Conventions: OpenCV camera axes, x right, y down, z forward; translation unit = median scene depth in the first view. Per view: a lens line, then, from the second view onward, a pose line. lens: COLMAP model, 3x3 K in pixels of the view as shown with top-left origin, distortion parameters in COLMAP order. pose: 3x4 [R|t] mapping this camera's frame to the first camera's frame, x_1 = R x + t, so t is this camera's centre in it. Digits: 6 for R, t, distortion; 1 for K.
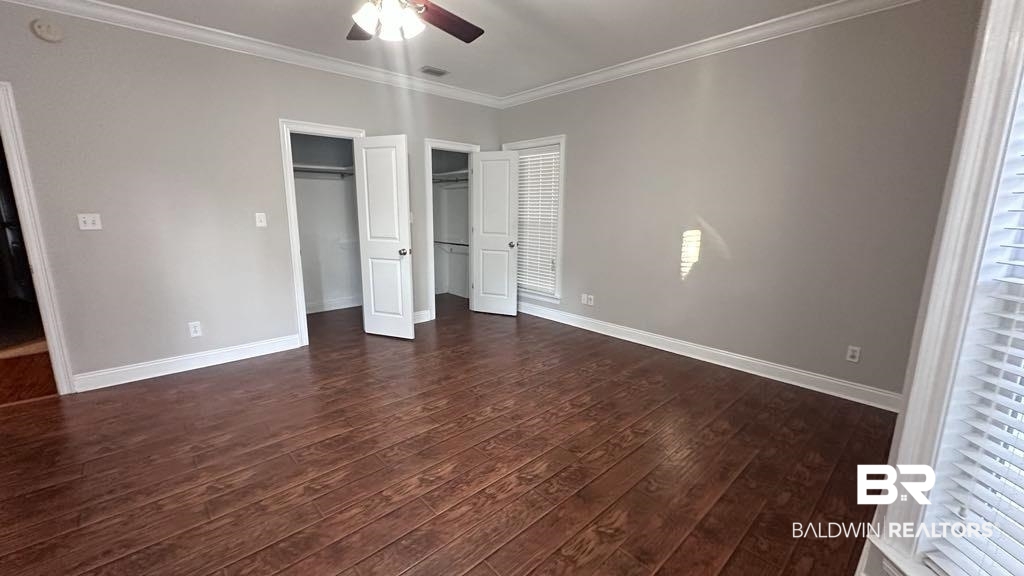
lens RADIAL K [[410.8, 0, 512.0], [0, 410.8, 288.0], [0, 0, 1]] dist [-0.000082, -0.000033]
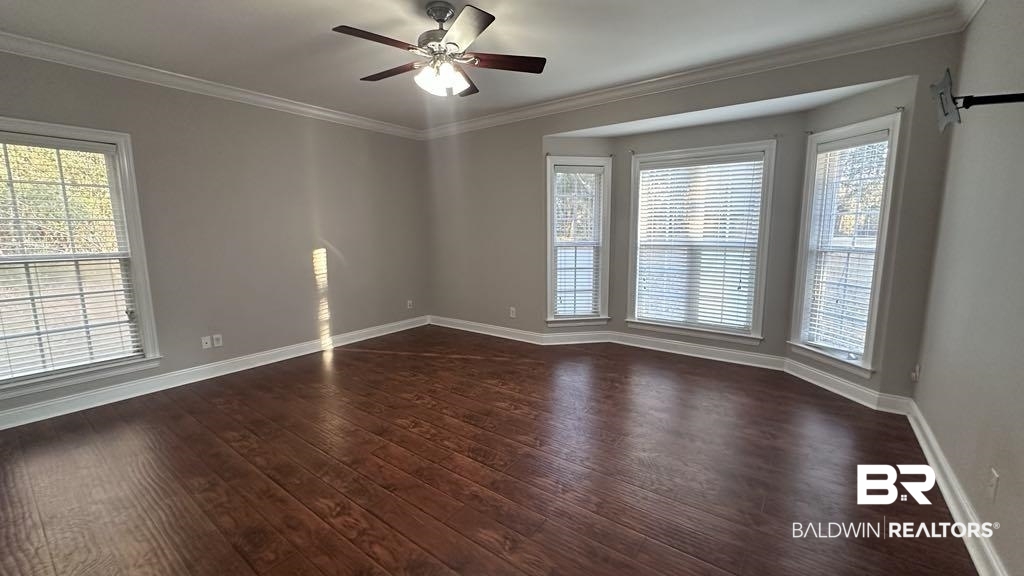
lens RADIAL K [[410.8, 0, 512.0], [0, 410.8, 288.0], [0, 0, 1]] dist [-0.000082, -0.000033]
pose [[-0.187308, -0.140403, 0.972215, -1.046432], [0.196100, 0.964465, 0.177064, -0.151035], [-0.962528, 0.223817, -0.153119, 0.736062]]
